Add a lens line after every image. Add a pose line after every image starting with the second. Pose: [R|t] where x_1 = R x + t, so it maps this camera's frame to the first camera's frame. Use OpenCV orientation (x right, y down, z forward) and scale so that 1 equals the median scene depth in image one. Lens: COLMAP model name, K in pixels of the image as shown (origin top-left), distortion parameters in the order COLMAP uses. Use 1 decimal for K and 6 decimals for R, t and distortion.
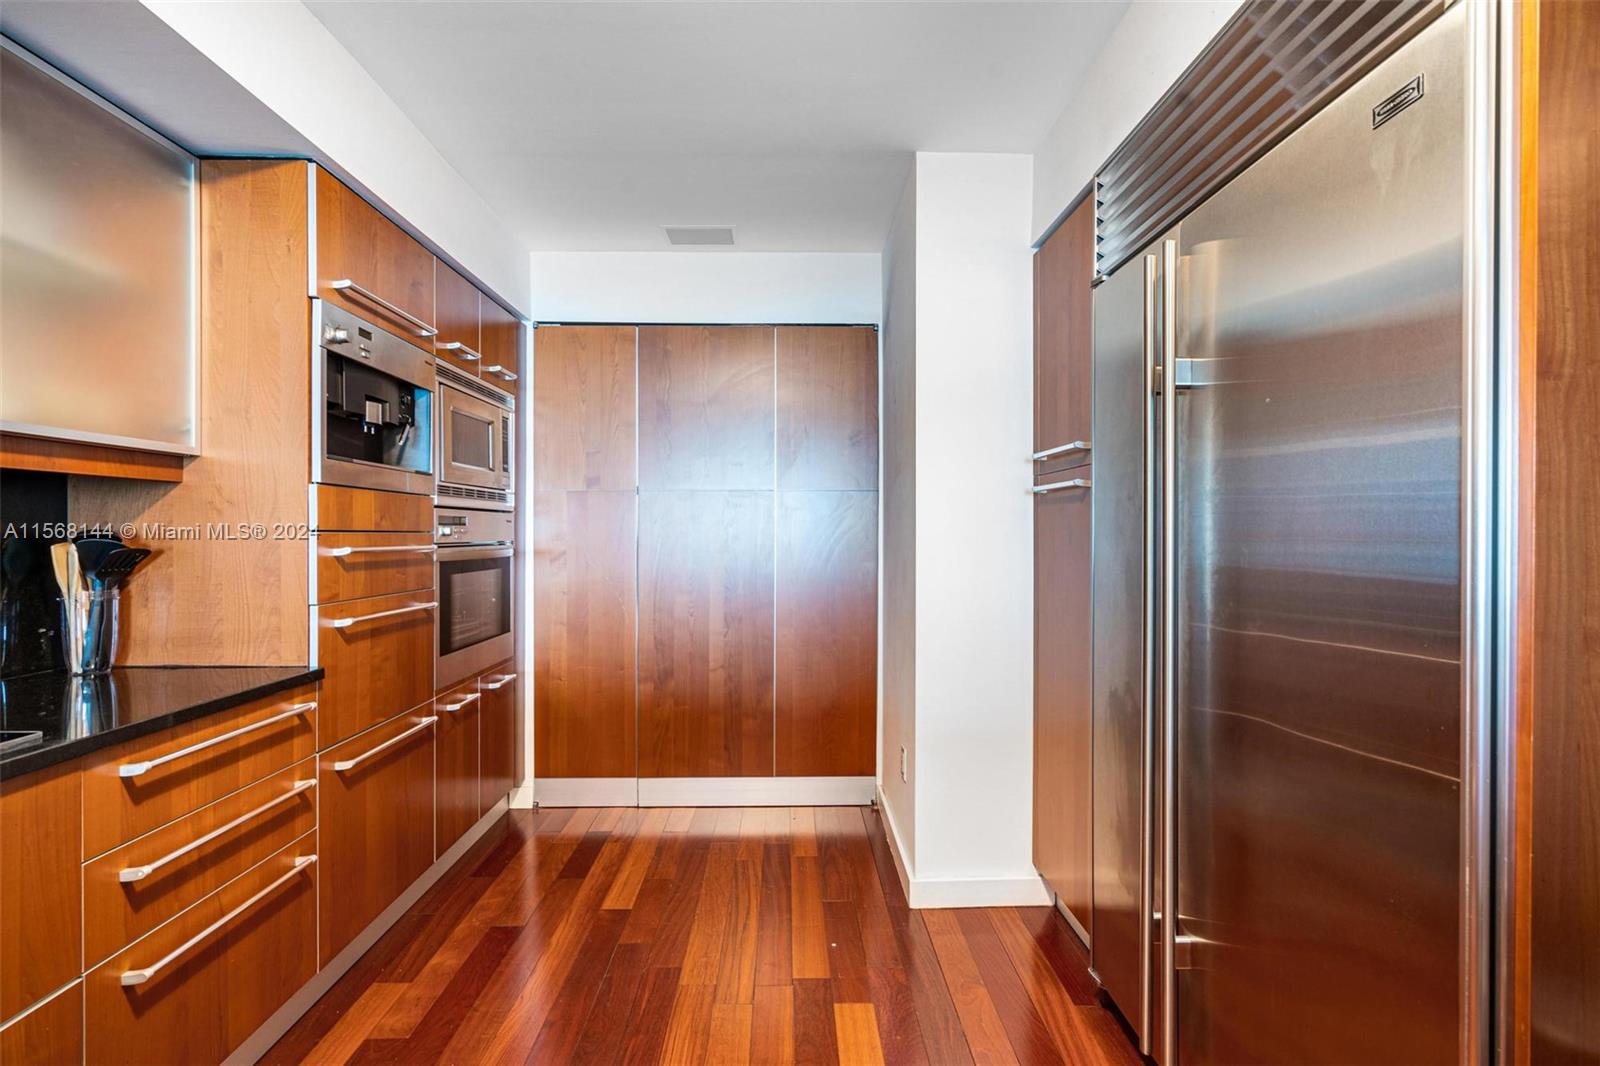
lens RADIAL K [[746.4, 0, 698.4], [0, 746.4, 531.9], [0, 0, 1]] dist [-0.002696, -0.000215]
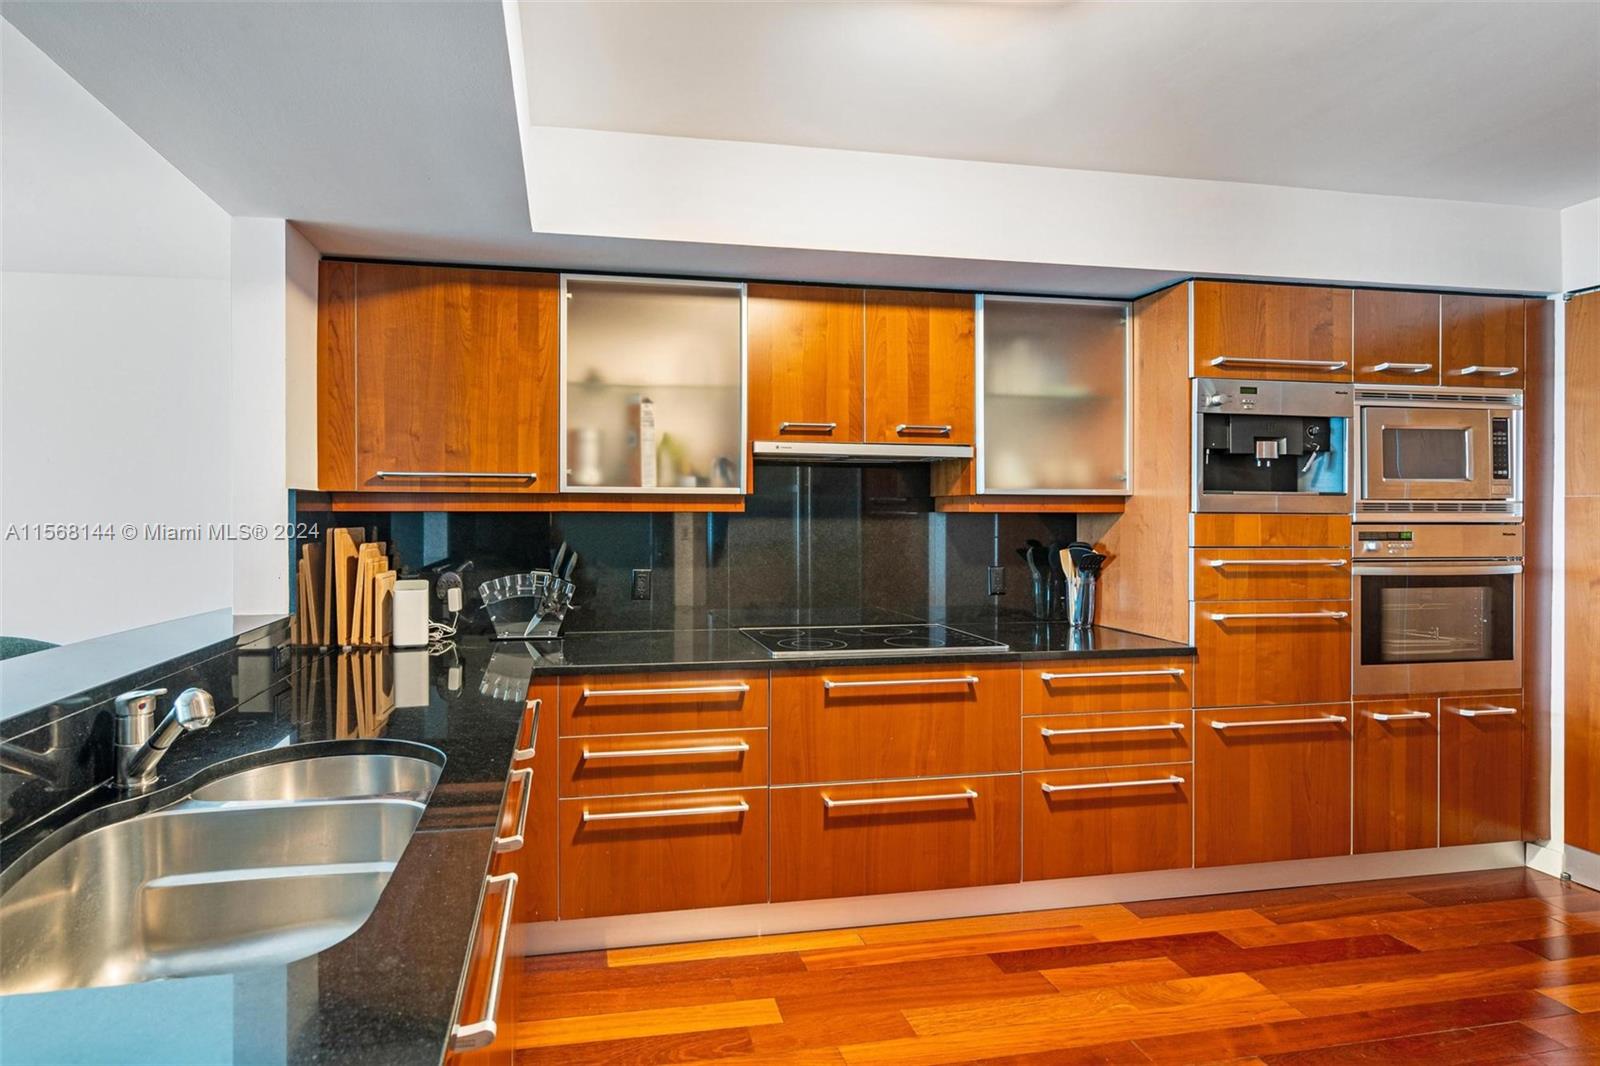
lens RADIAL K [[728.6, 0, 806.4], [0, 728.6, 530.9], [0, 0, 1]] dist [-0.001574, -0.000029]
pose [[0.288363, 0.020803, -0.957295, 0.564940], [-0.004438, 0.999782, 0.020389, -0.055387], [0.957511, -0.001631, 0.288393, -0.071828]]
